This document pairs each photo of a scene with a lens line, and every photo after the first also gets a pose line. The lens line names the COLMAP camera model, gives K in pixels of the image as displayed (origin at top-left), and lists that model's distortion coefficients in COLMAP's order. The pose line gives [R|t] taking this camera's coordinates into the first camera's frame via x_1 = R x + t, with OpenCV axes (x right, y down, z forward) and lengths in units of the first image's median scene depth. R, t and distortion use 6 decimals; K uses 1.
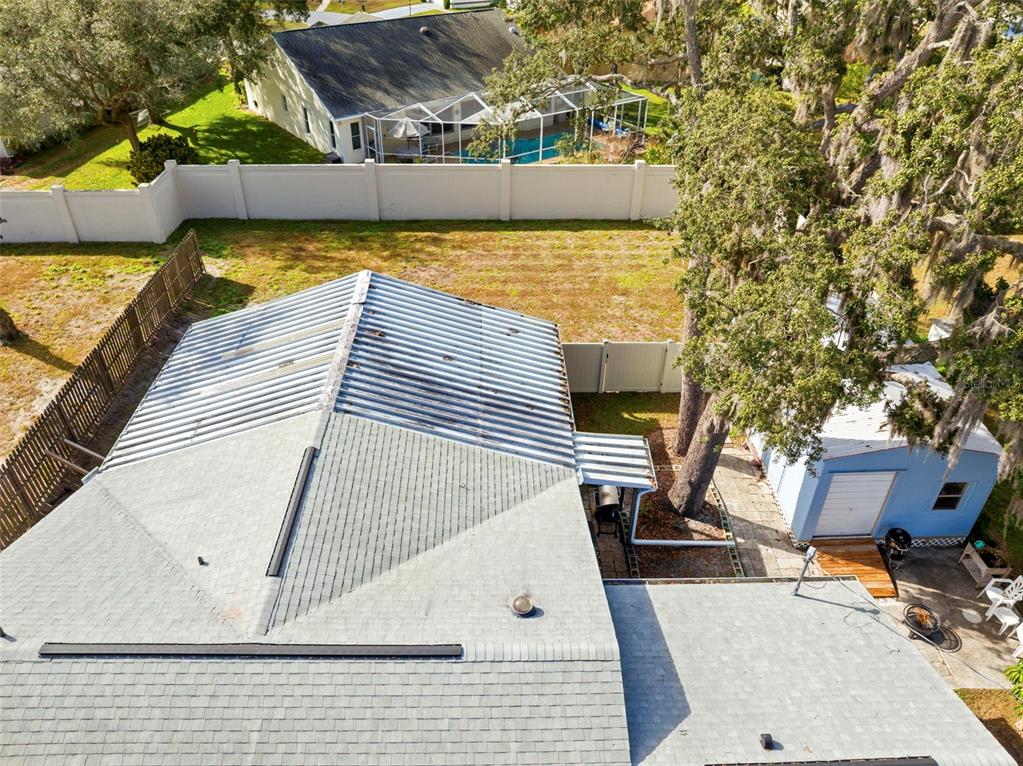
lens RADIAL K [[719.5, 0, 511.5], [0, 719.5, 383.0], [0, 0, 1]] dist [-0.030012, -0.001197]
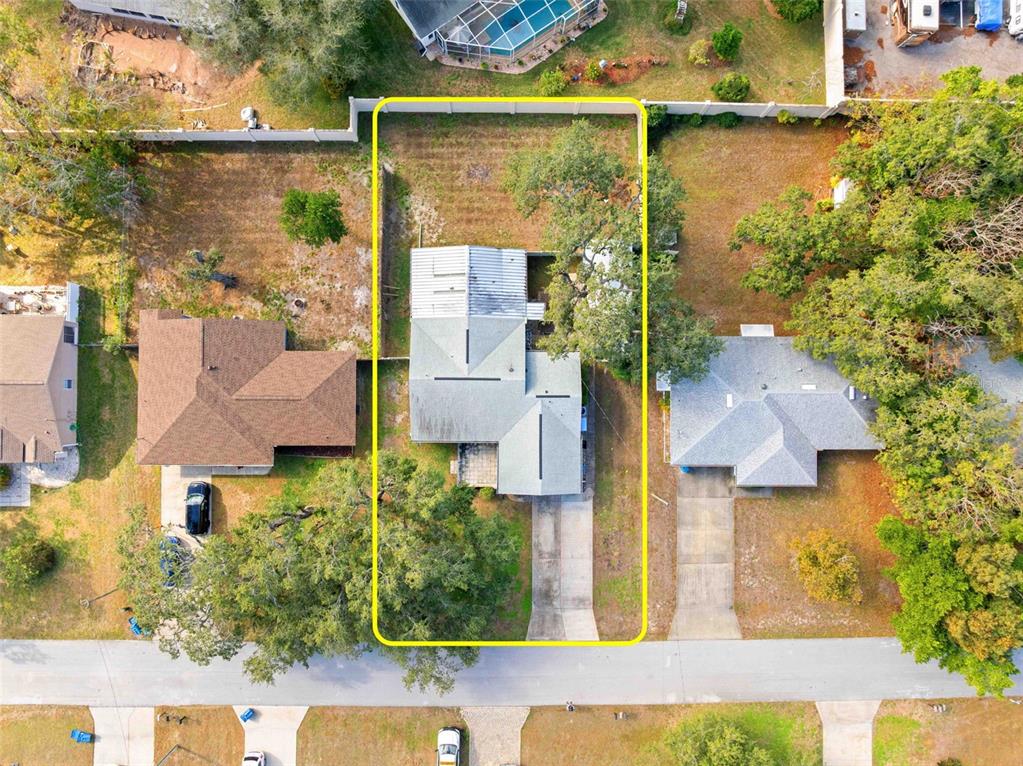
lens RADIAL K [[719.5, 0, 511.5], [0, 719.5, 383.0], [0, 0, 1]] dist [-0.030012, -0.001197]
pose [[0.999640, 0.026421, 0.004575, 0.000513], [-0.019690, 0.607486, 0.794086, -2.441356], [0.018201, -0.793891, 0.607788, -1.518591]]
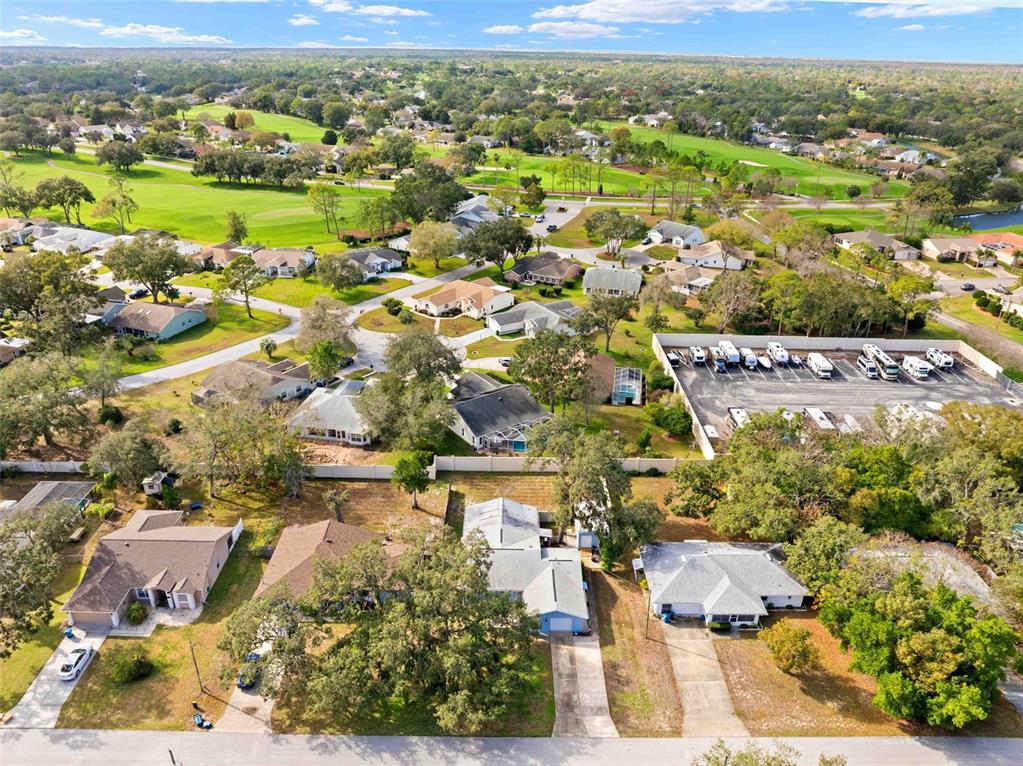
lens RADIAL K [[719.5, 0, 511.5], [0, 719.5, 383.0], [0, 0, 1]] dist [-0.030012, -0.001197]
pose [[0.999795, 0.011823, -0.016411, -0.053437], [-0.014547, 0.984055, -0.177269, -0.051044], [0.014053, 0.177472, 0.984026, -4.471830]]
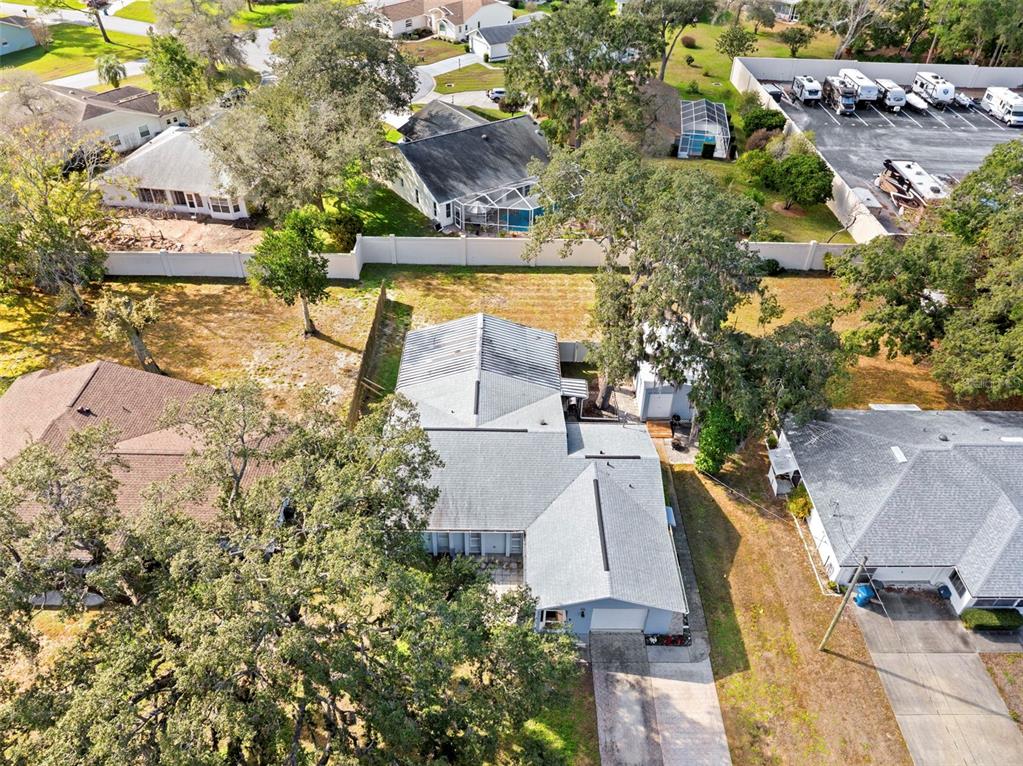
lens RADIAL K [[719.5, 0, 511.5], [0, 719.5, 383.0], [0, 0, 1]] dist [-0.030012, -0.001197]
pose [[0.999736, 0.018115, -0.014137, -0.055651], [-0.017082, 0.997397, 0.070048, -0.091685], [0.015369, -0.069788, 0.997443, -1.579257]]
